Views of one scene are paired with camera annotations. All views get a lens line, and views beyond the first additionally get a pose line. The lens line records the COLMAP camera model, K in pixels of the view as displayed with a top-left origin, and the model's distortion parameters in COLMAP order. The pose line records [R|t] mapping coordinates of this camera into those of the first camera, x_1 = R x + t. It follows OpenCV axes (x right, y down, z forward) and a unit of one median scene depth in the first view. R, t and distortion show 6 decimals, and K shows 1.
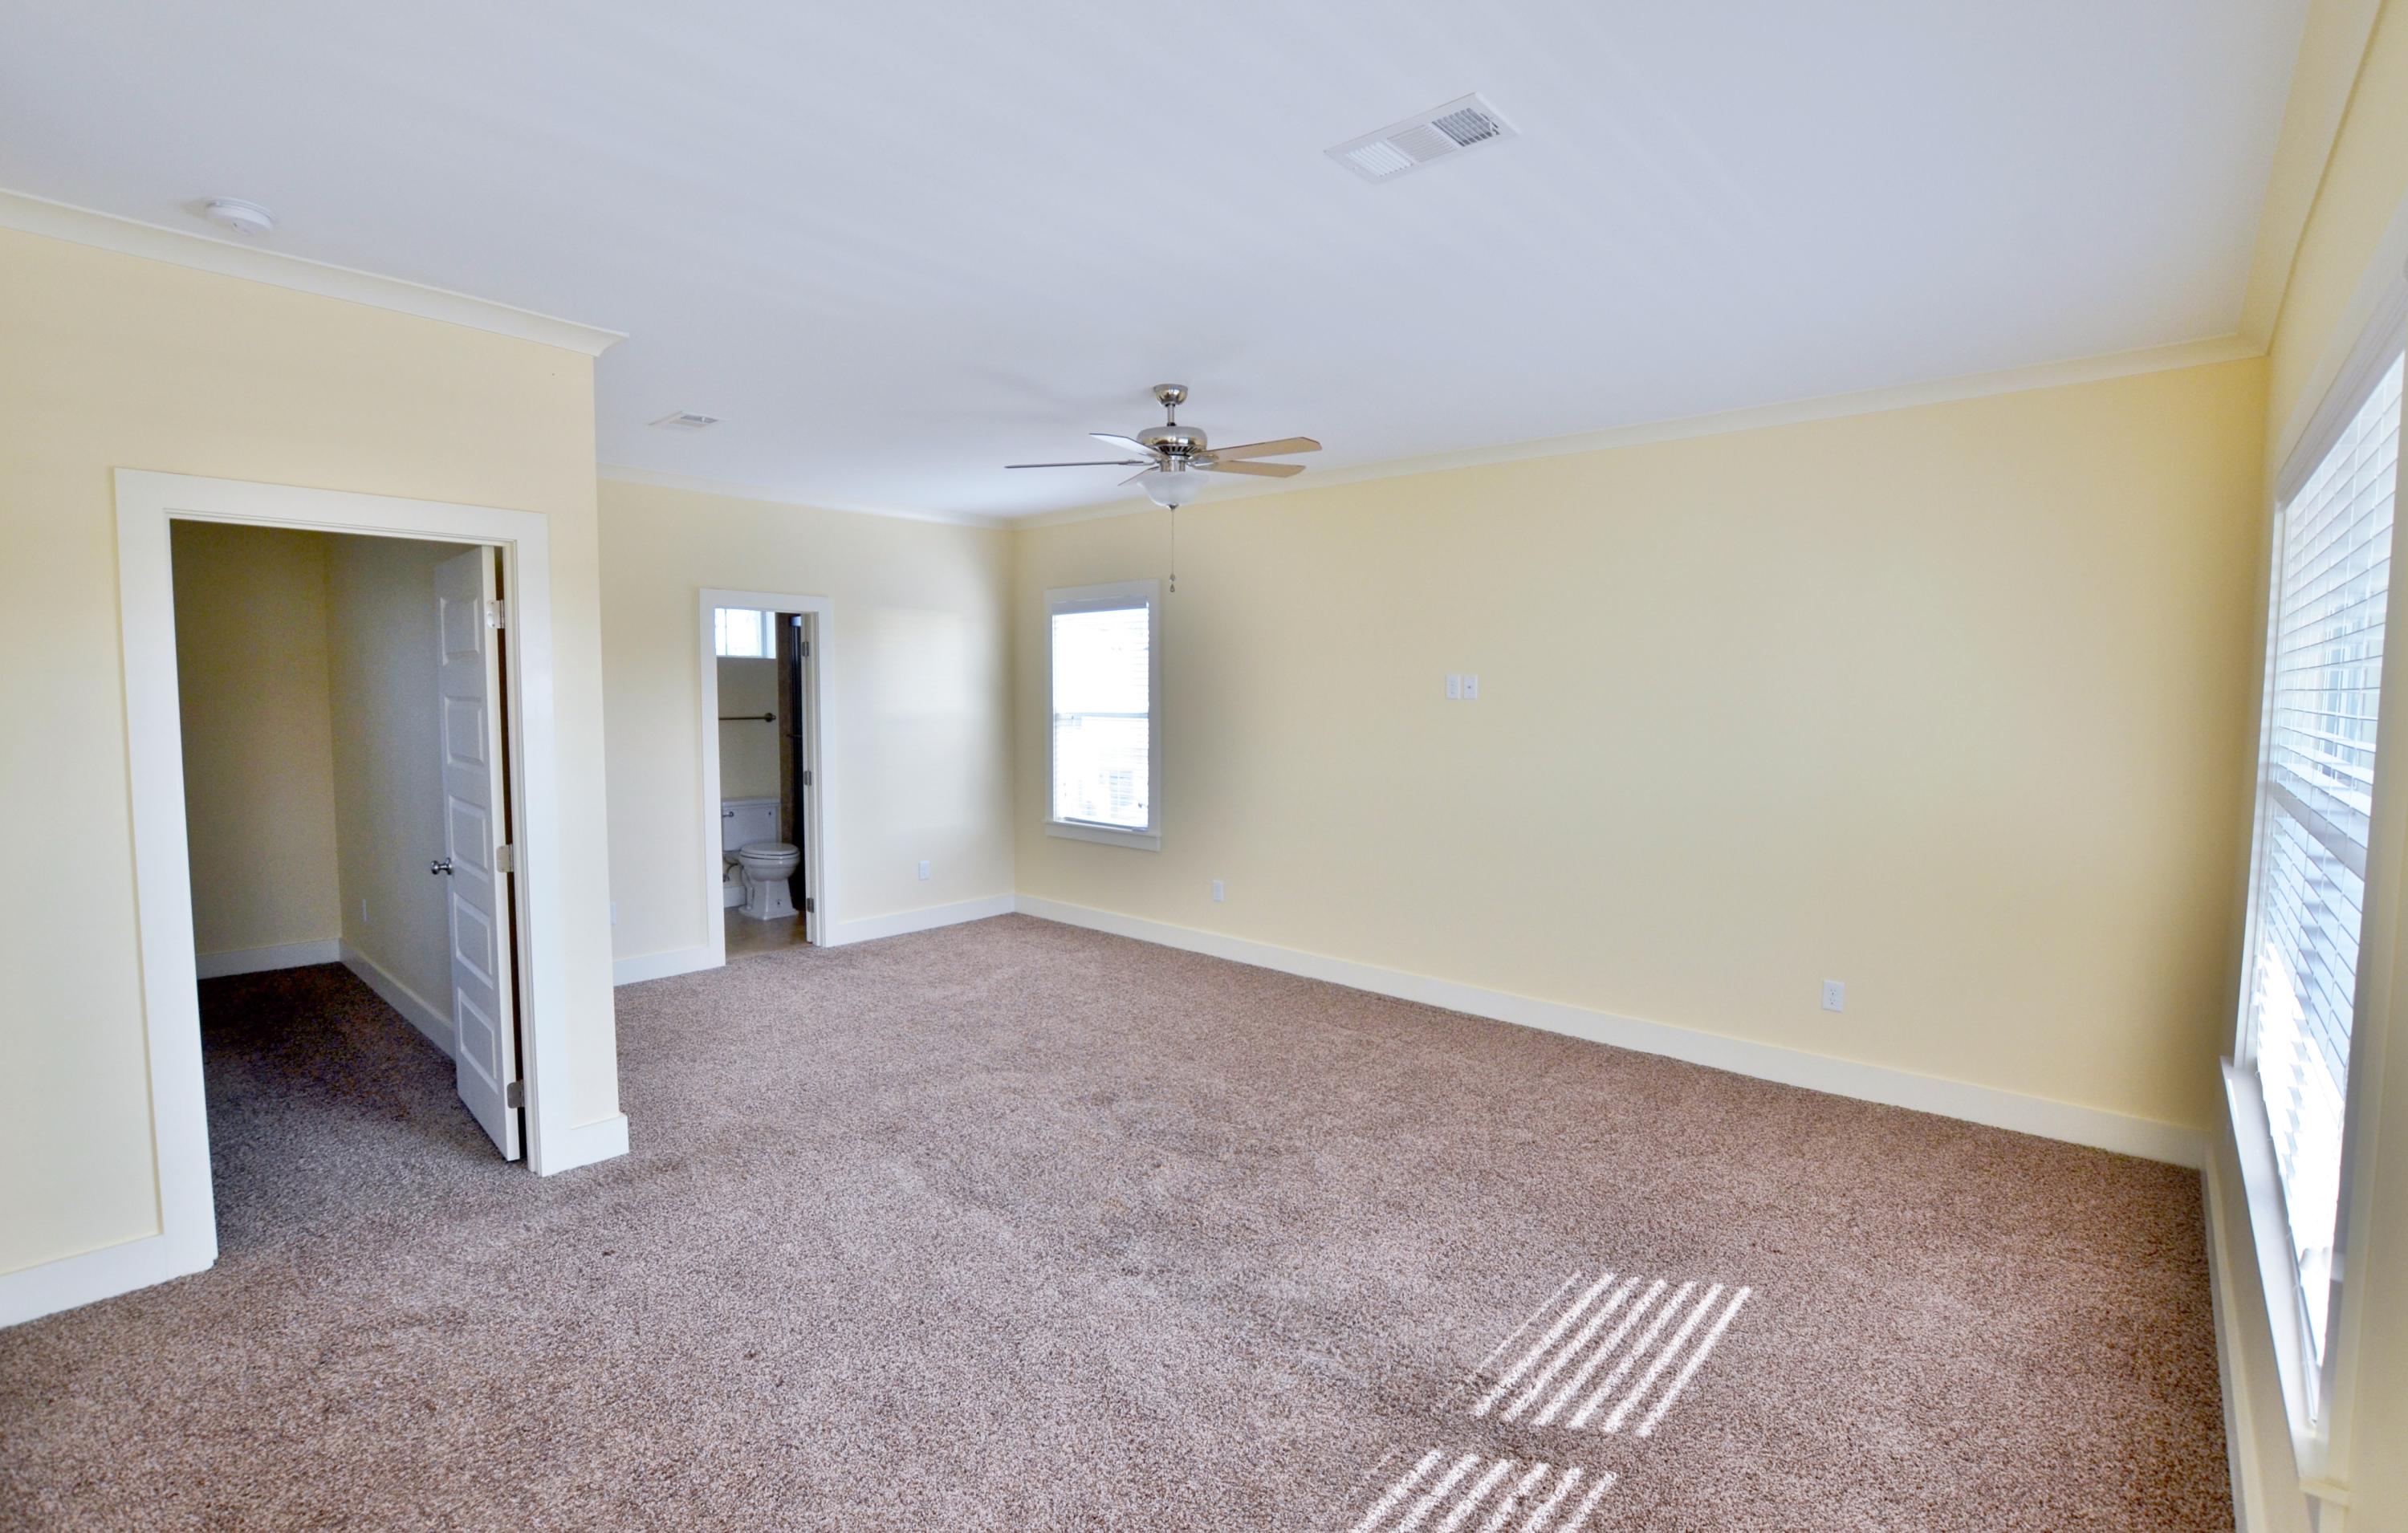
lens RADIAL K [[1137.3, 0, 1204.0], [0, 1137.3, 766.5], [0, 0, 1]] dist [-0.051463, -0.000029]
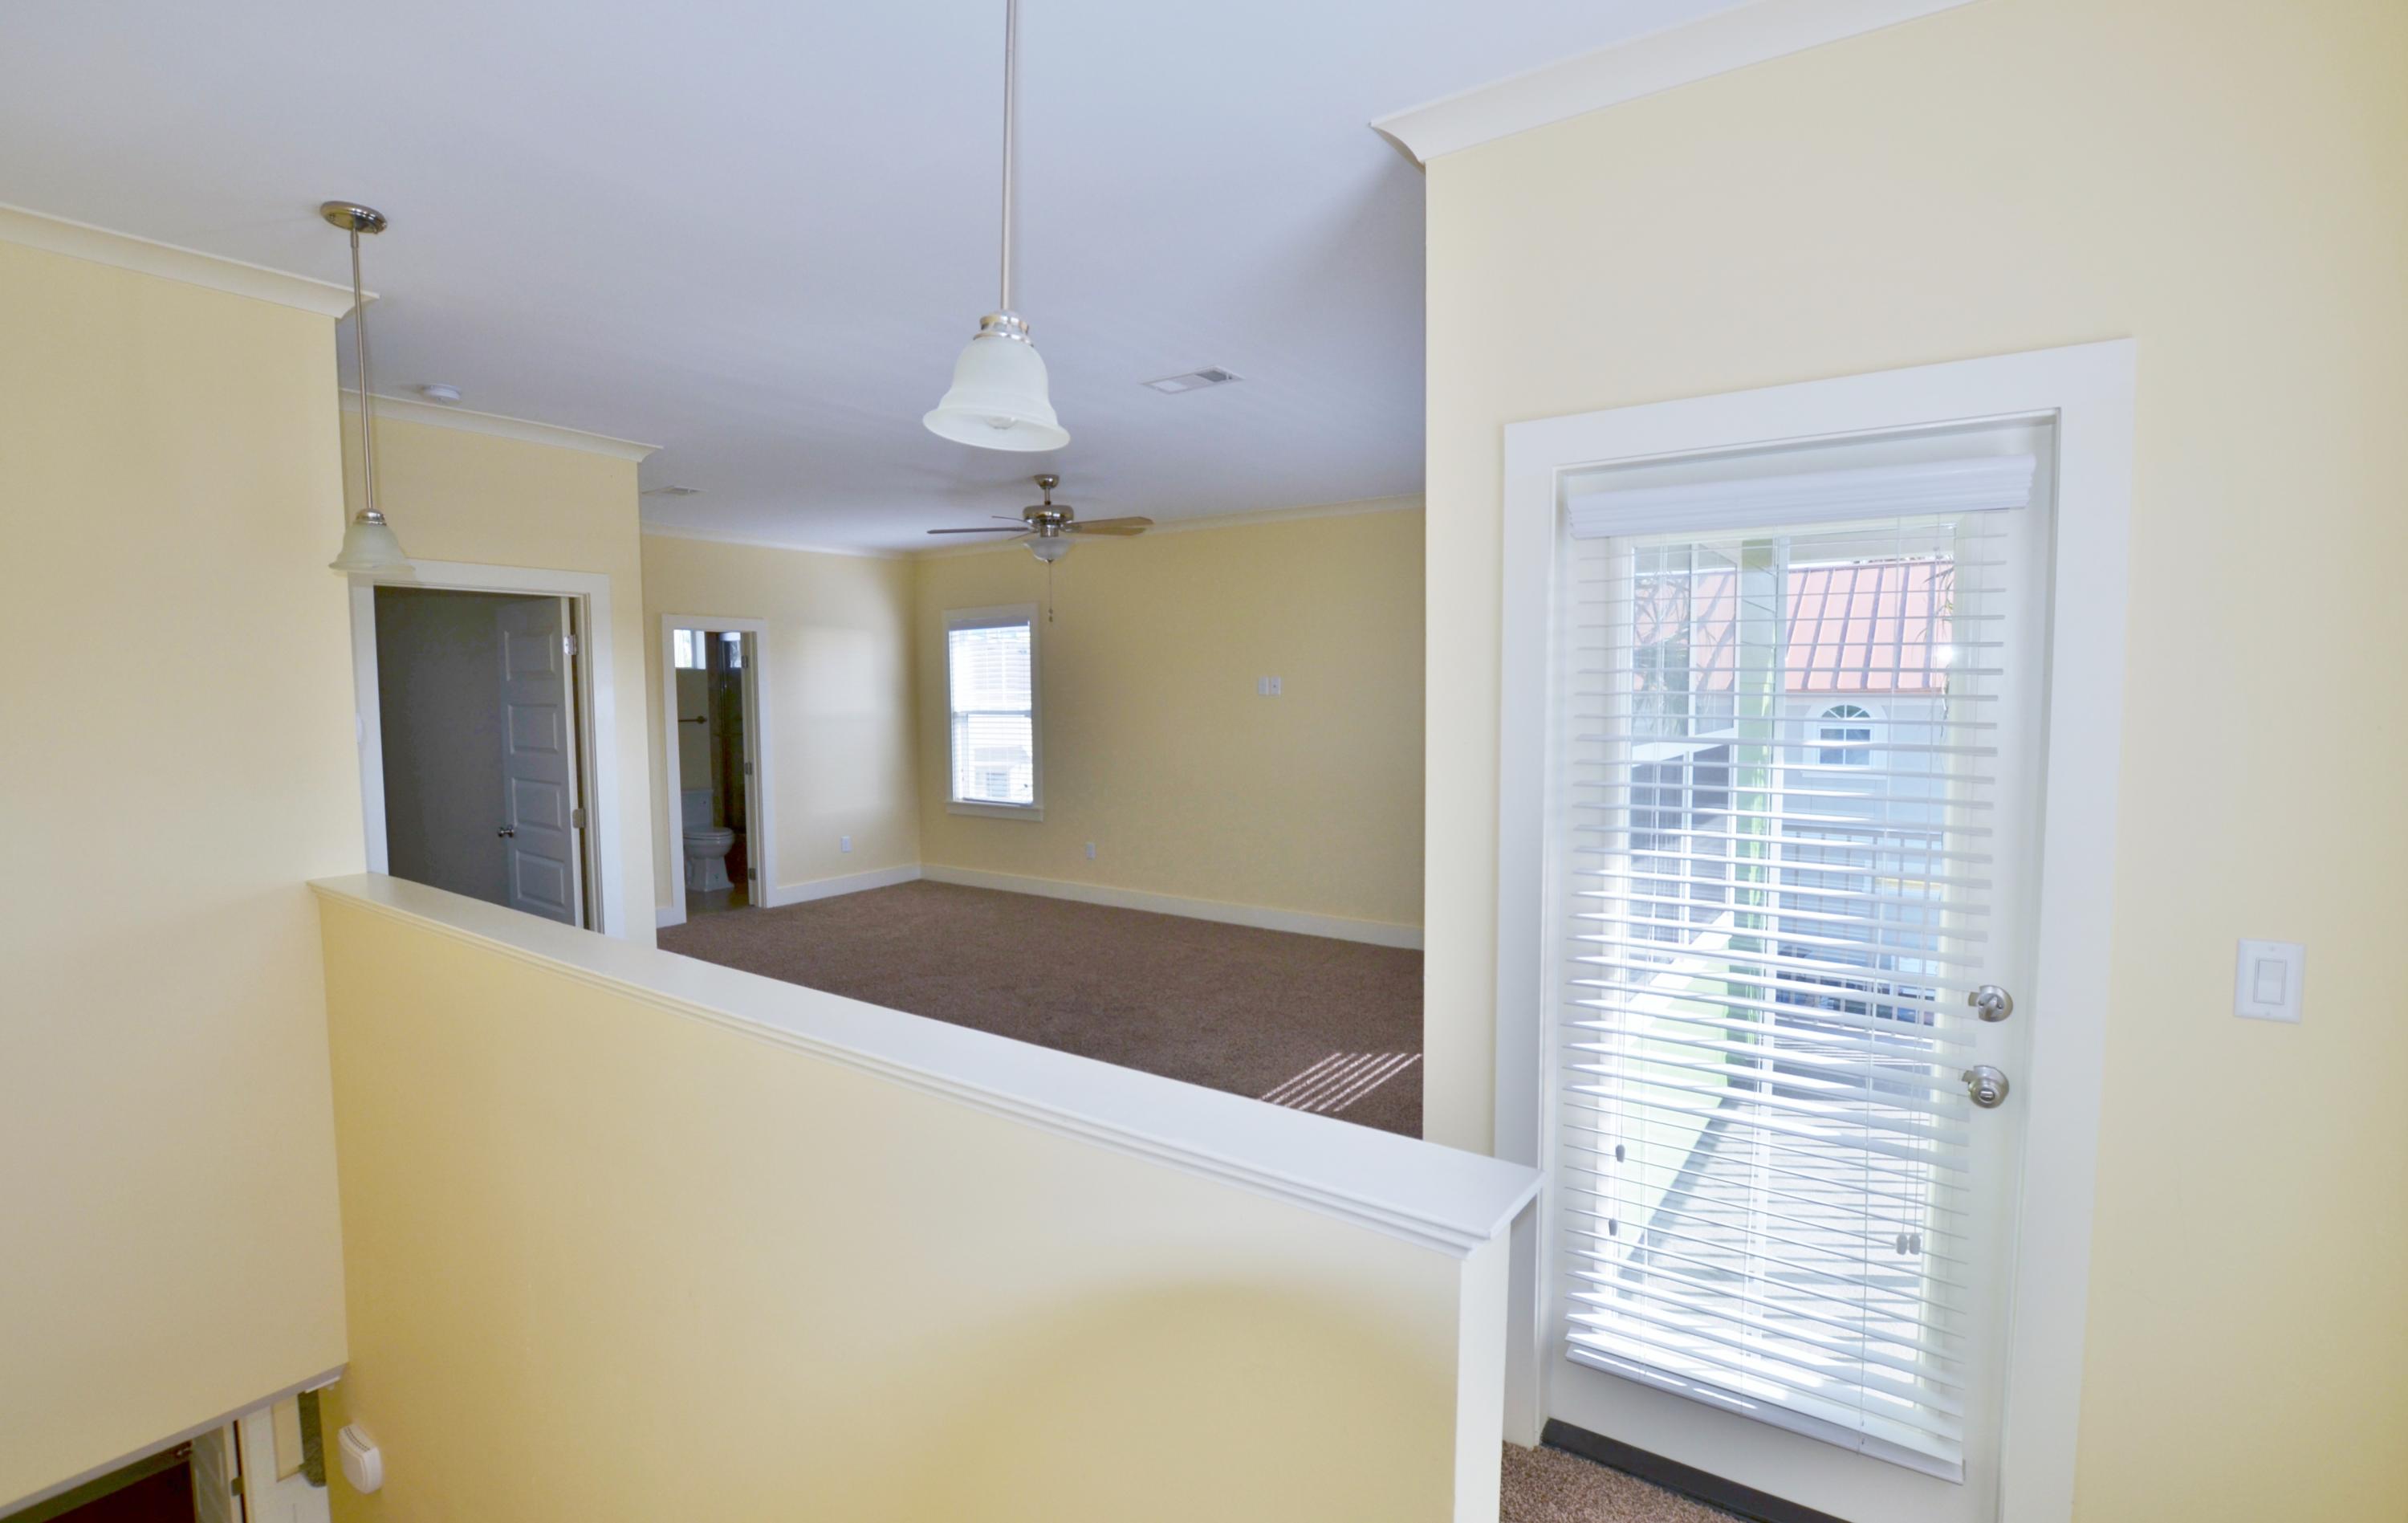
lens RADIAL K [[1147.6, 0, 1204.0], [0, 1147.6, 761.5], [0, 0, 1]] dist [-0.034607, 0.000003]
pose [[0.993916, -0.021083, 0.108105, 0.002954], [0.021600, 0.999760, -0.003616, 0.023683], [-0.108003, 0.005930, 0.994133, -0.363715]]
